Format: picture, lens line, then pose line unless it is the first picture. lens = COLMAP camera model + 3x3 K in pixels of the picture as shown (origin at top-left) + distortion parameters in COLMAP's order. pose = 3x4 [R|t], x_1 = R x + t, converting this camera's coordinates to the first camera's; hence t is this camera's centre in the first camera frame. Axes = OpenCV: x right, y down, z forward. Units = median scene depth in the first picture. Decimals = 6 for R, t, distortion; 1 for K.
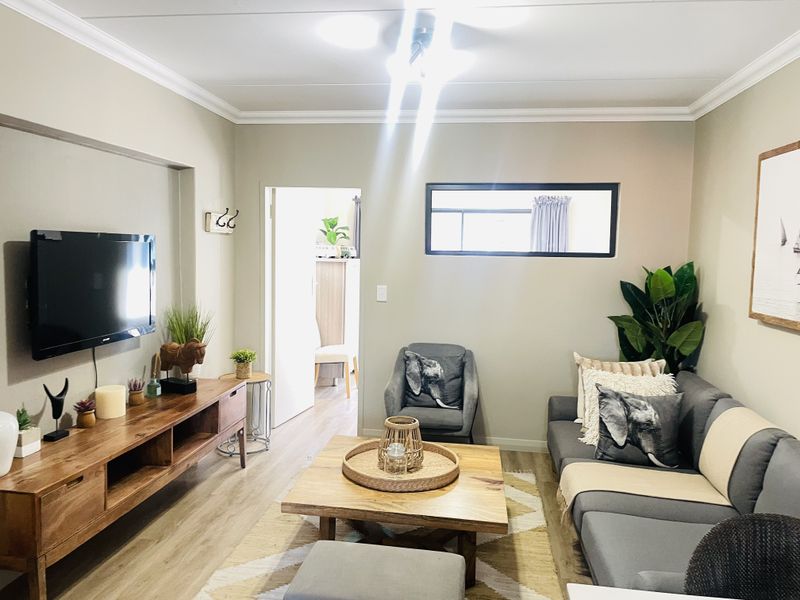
lens RADIAL K [[611.7, 0, 403.7], [0, 611.7, 295.8], [0, 0, 1]] dist [0.100917, -0.130385]
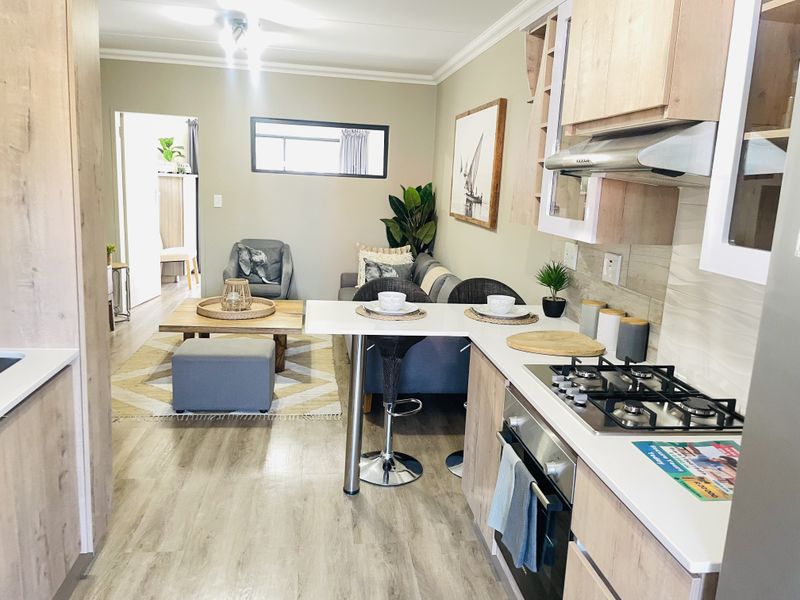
lens RADIAL K [[611.7, 0, 403.7], [0, 611.7, 295.8], [0, 0, 1]] dist [0.100917, -0.130385]
pose [[0.964612, -0.023907, 0.262589, -0.004264], [-0.008109, 0.992720, 0.120168, 0.037877], [-0.263550, -0.118045, 0.957396, -0.425009]]
